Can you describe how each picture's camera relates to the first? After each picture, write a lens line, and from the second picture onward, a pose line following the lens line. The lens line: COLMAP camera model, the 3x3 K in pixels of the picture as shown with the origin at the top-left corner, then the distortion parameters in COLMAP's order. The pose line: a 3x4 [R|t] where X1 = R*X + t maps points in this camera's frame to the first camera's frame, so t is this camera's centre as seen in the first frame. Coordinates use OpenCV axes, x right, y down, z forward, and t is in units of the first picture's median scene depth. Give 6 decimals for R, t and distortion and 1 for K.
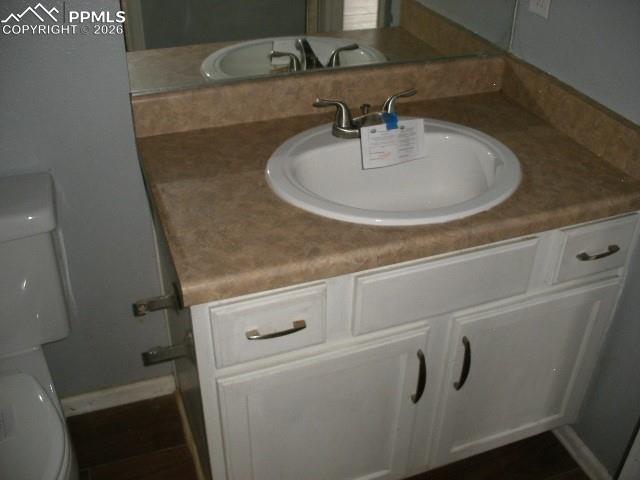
lens RADIAL K [[675.4, 0, 319.9], [0, 675.4, 231.8], [0, 0, 1]] dist [-0.212526, 0.212141]
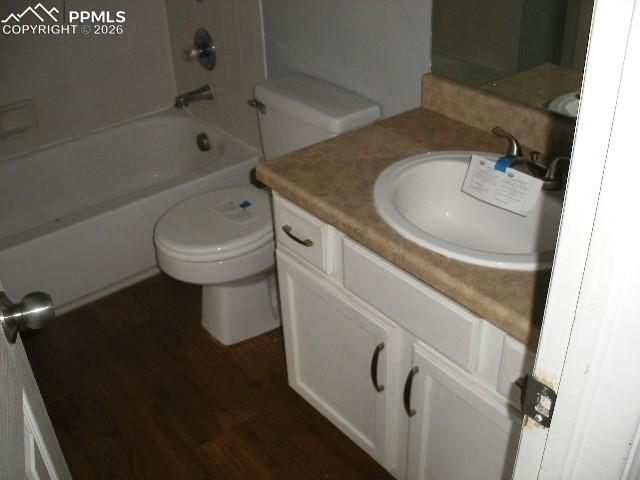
lens RADIAL K [[675.4, 0, 319.9], [0, 675.4, 231.8], [0, 0, 1]] dist [-0.212526, 0.212141]
pose [[0.305021, 0.472682, -0.826761, 0.921080], [-0.482323, 0.825233, 0.293863, -0.244592], [0.821174, 0.309131, 0.479698, 0.312830]]
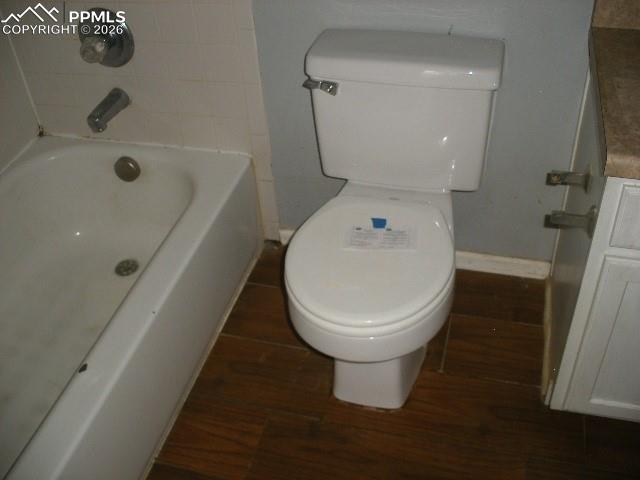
lens RADIAL K [[675.4, 0, 319.9], [0, 675.4, 231.8], [0, 0, 1]] dist [-0.212526, 0.212141]
pose [[0.806166, 0.314995, -0.500874, -0.011138], [-0.253164, 0.948745, 0.189185, 0.088976], [0.534794, -0.025711, 0.844591, -0.108622]]
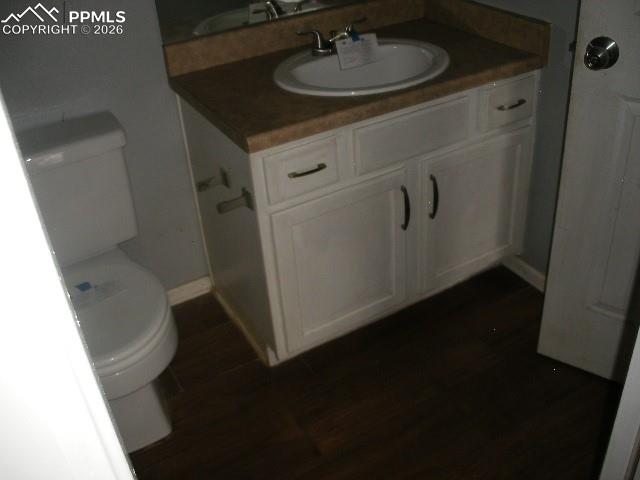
lens RADIAL K [[675.4, 0, 319.9], [0, 675.4, 231.8], [0, 0, 1]] dist [-0.212526, 0.212141]
pose [[0.982780, -0.160557, 0.091461, -0.163594], [0.161783, 0.986807, -0.006111, 0.245692], [-0.089274, 0.020802, 0.995790, -0.394561]]
